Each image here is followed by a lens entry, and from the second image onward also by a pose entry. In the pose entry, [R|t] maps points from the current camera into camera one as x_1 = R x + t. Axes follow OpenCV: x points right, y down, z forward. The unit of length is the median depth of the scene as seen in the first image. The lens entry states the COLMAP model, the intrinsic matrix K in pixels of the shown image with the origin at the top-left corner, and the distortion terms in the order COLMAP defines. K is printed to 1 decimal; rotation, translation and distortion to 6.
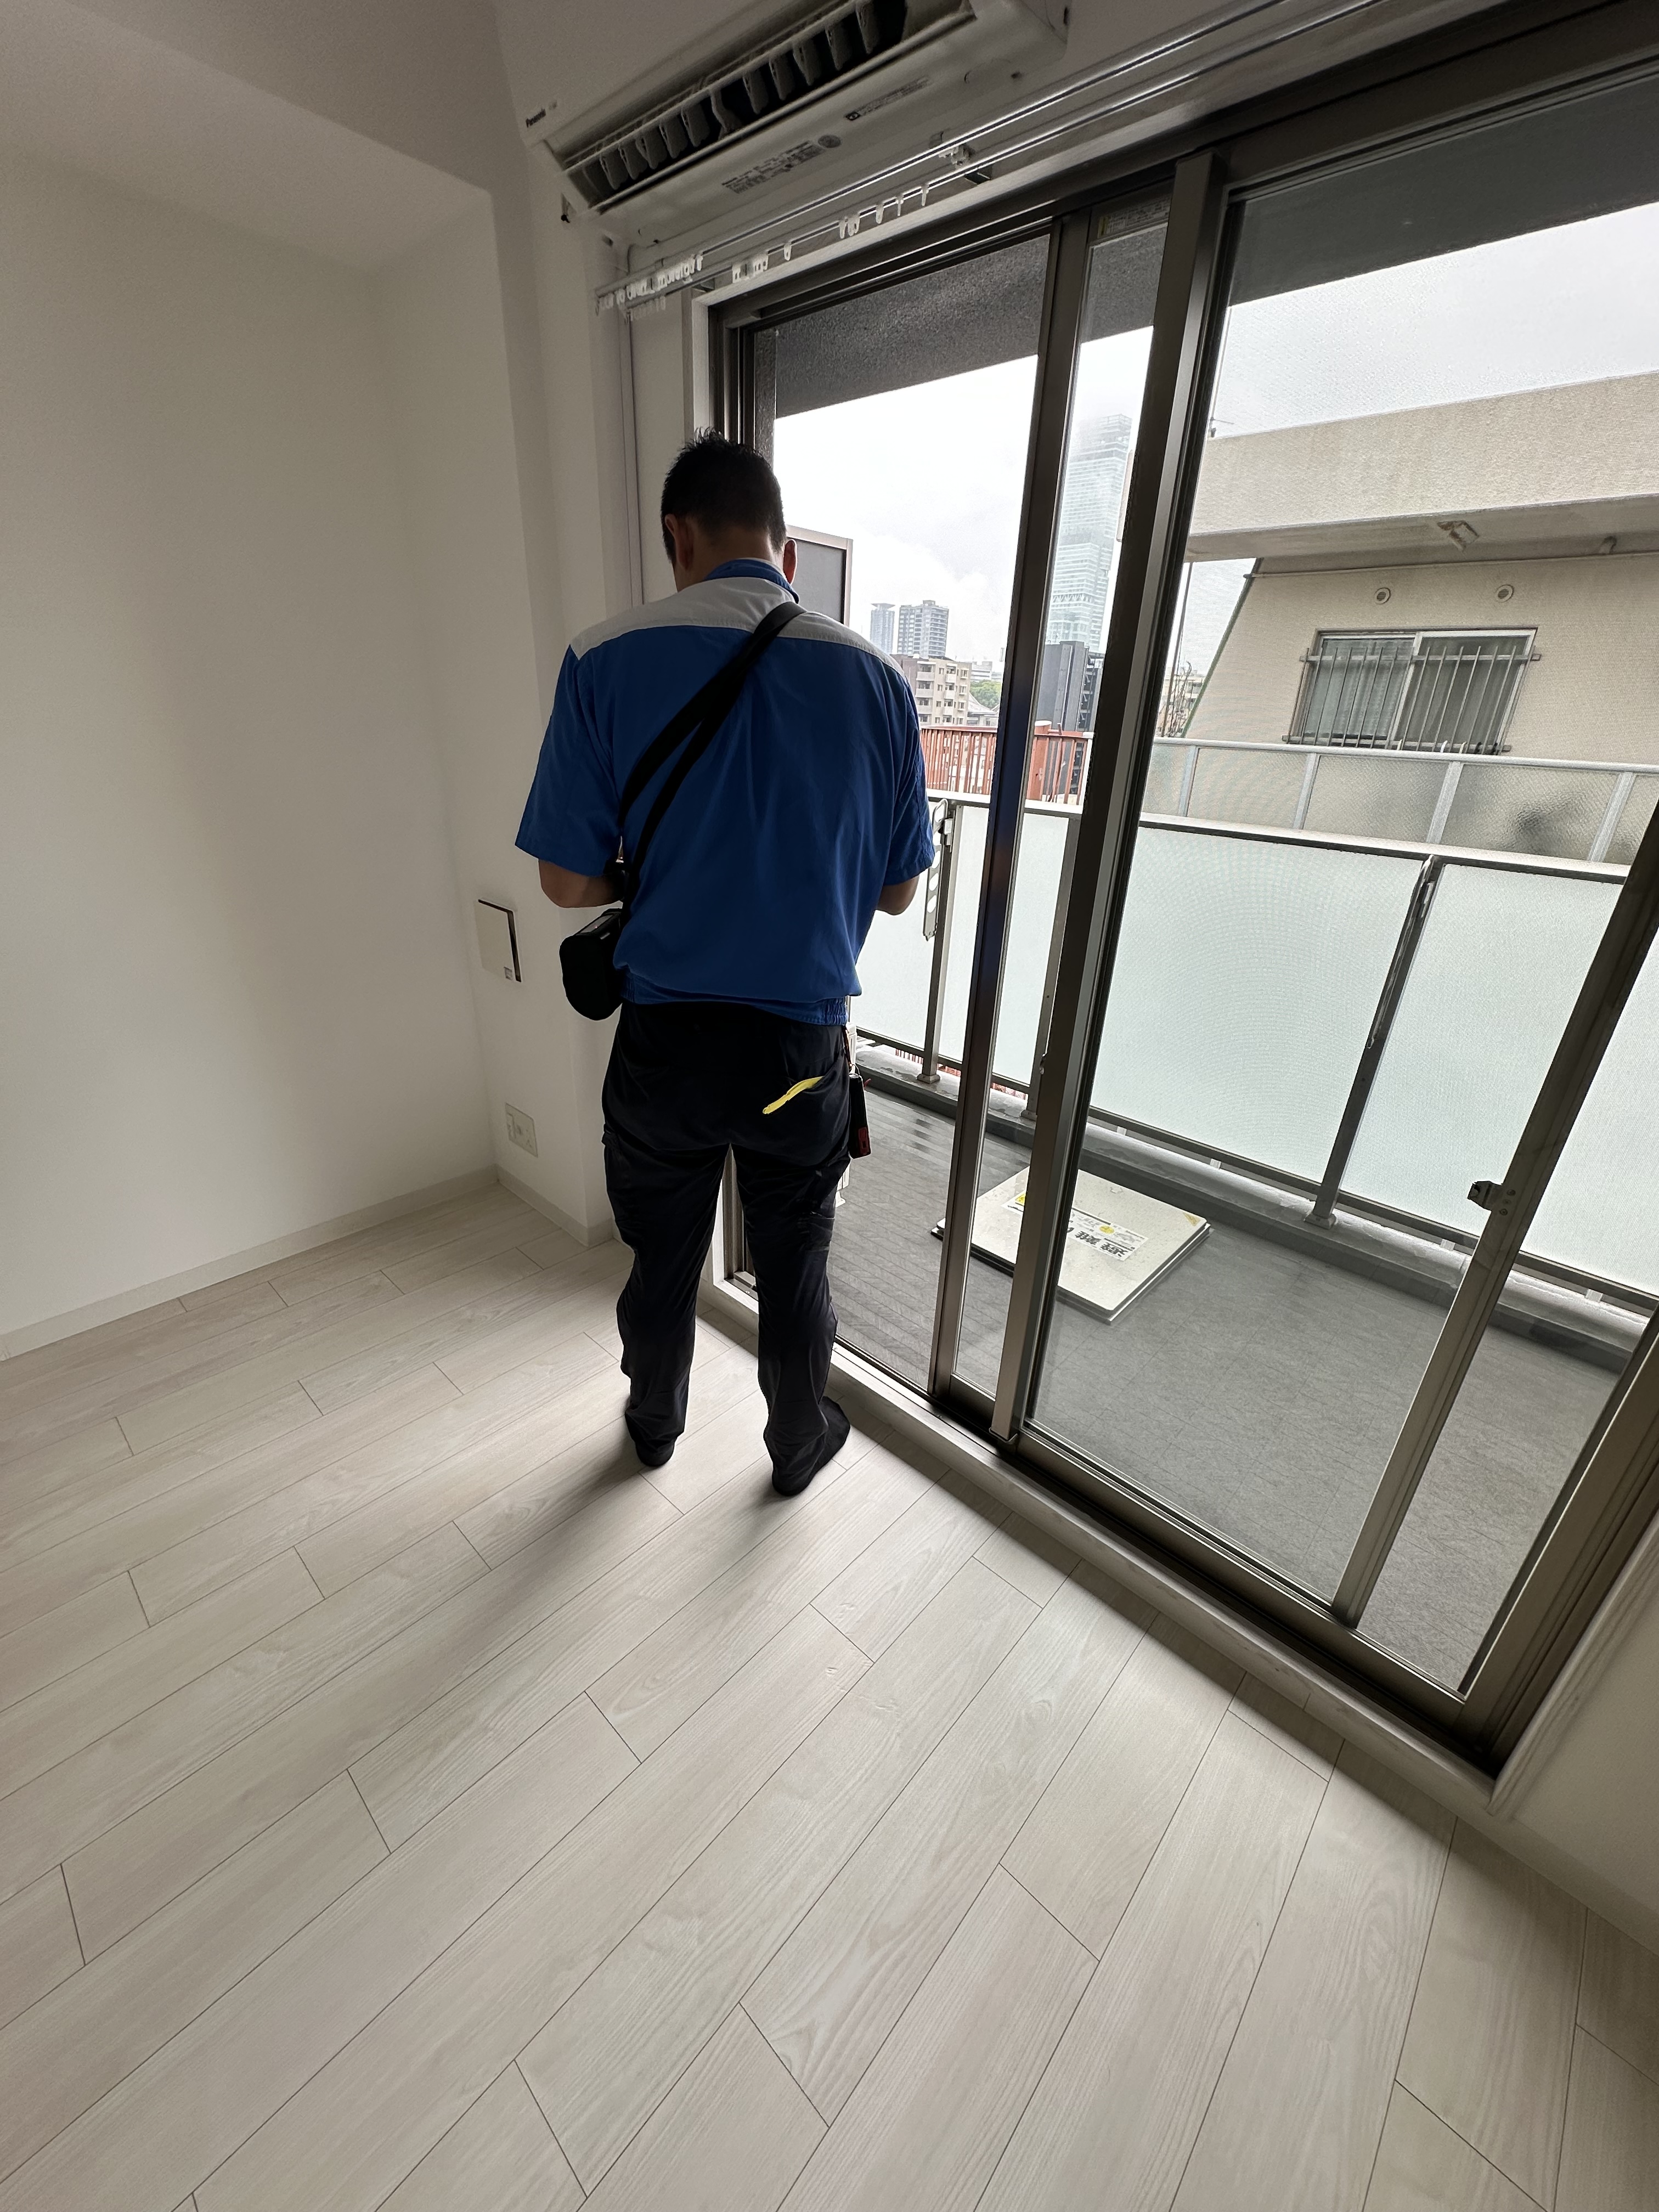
lens RADIAL K [[884.9, 0, 823.9], [0, 884.9, 1102.9], [0, 0, 1]] dist [-0.000981, -0.000021]
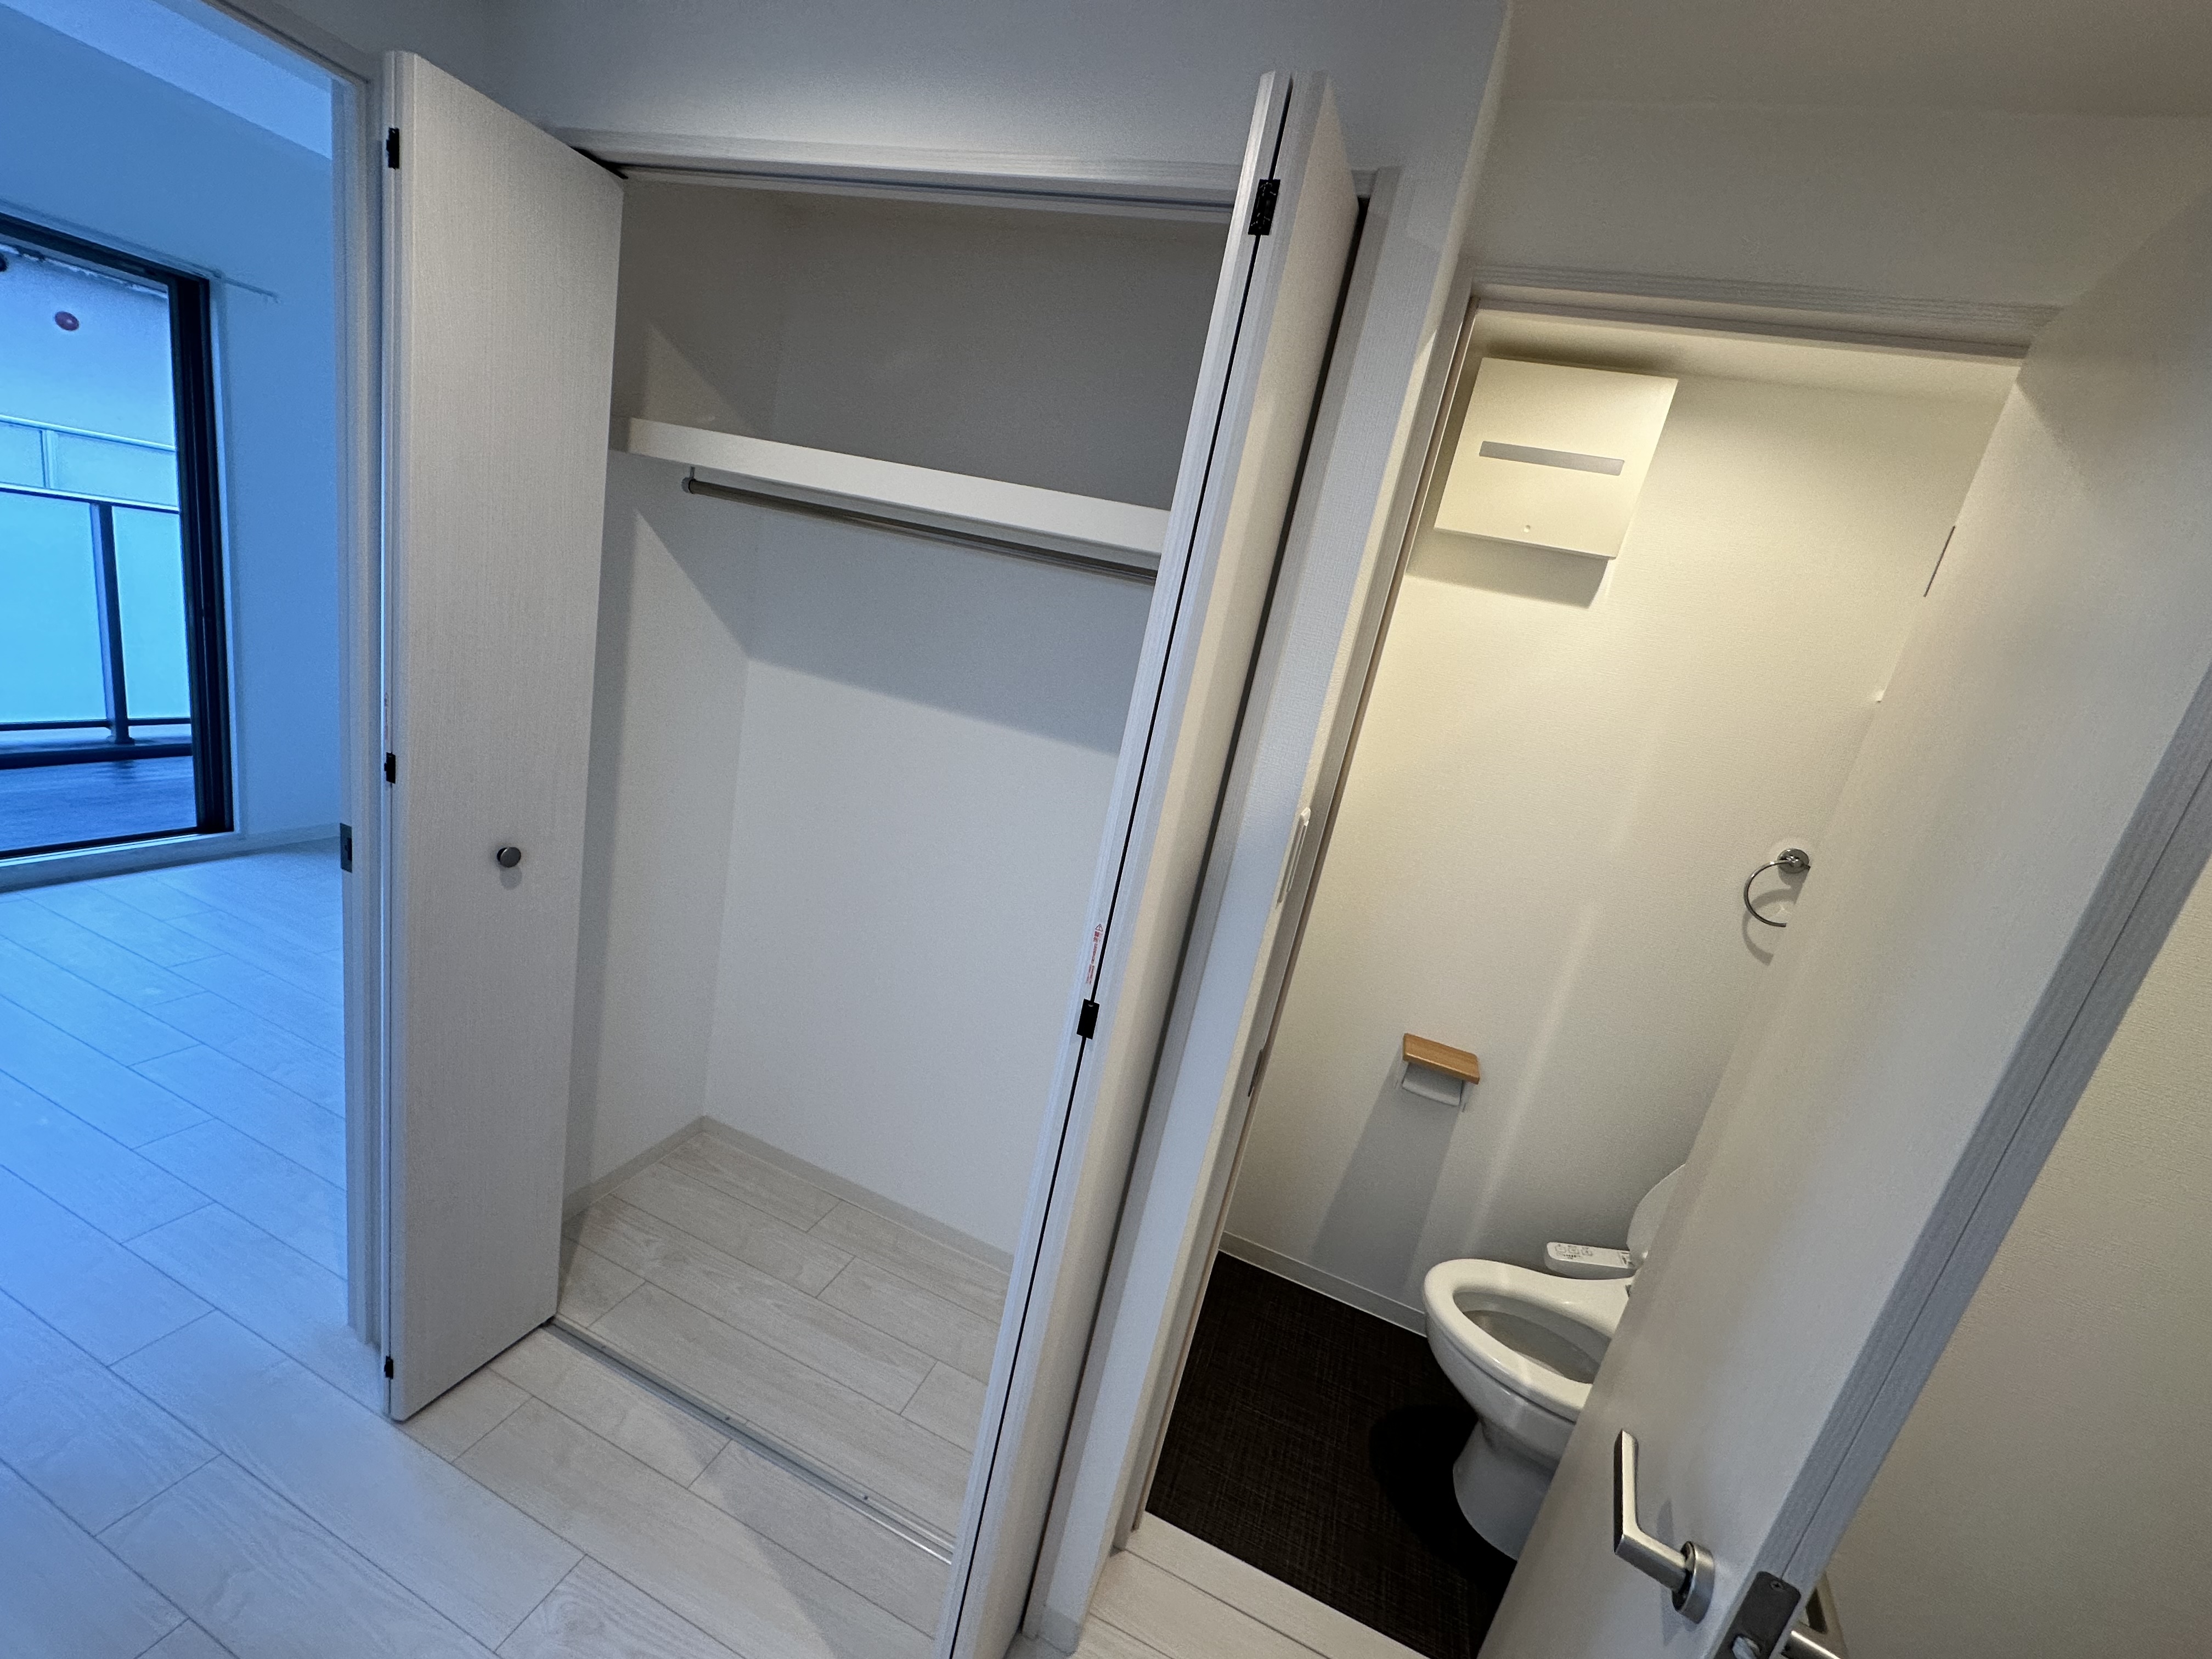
lens RADIAL K [[884.9, 0, 1106.0], [0, 884.9, 829.5], [0, 0, 1]] dist [-0.000981, -0.000021]
pose [[-0.380446, -0.333759, 0.862476, -1.833775], [0.183100, 0.886960, 0.424001, 0.068430], [-0.906496, 0.319229, -0.276329, -0.490944]]
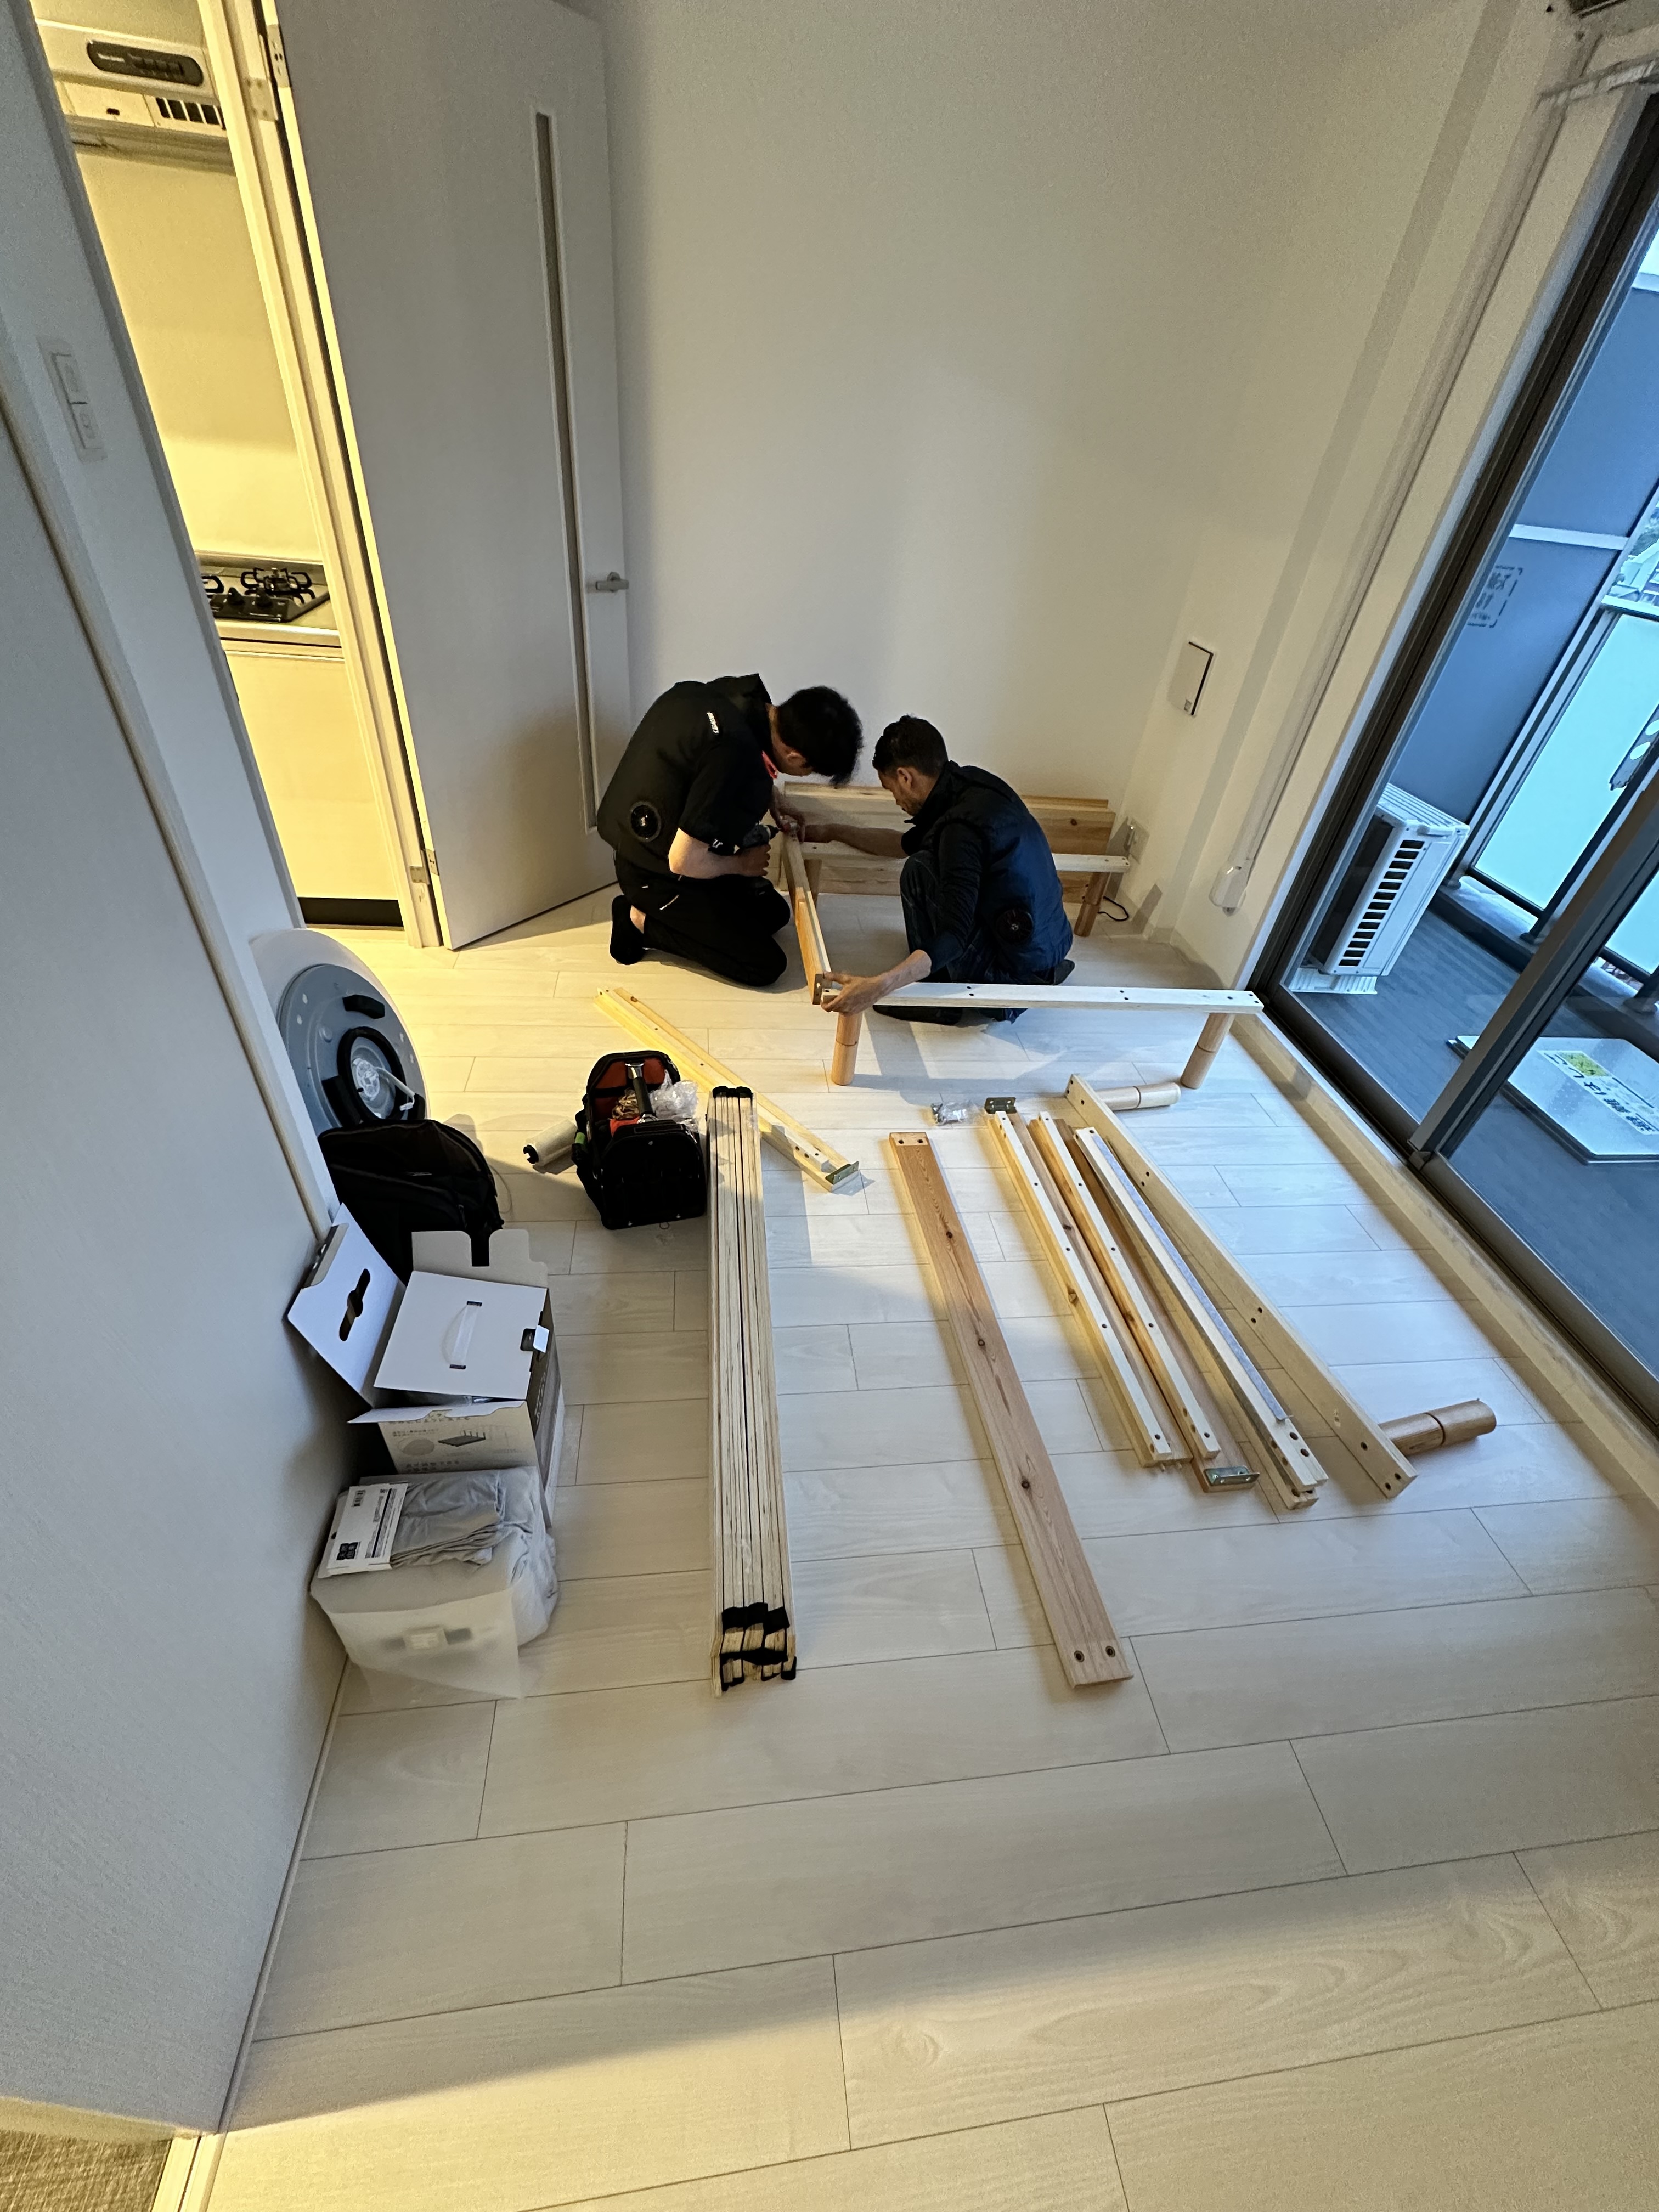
lens RADIAL K [[884.9, 0, 823.9], [0, 884.9, 1102.9], [0, 0, 1]] dist [-0.000981, -0.000021]
pose [[0.764502, 0.429505, -0.480689, 0.129472], [-0.329840, 0.901321, 0.280760, 0.236666], [0.553843, -0.056092, 0.830730, -0.489359]]
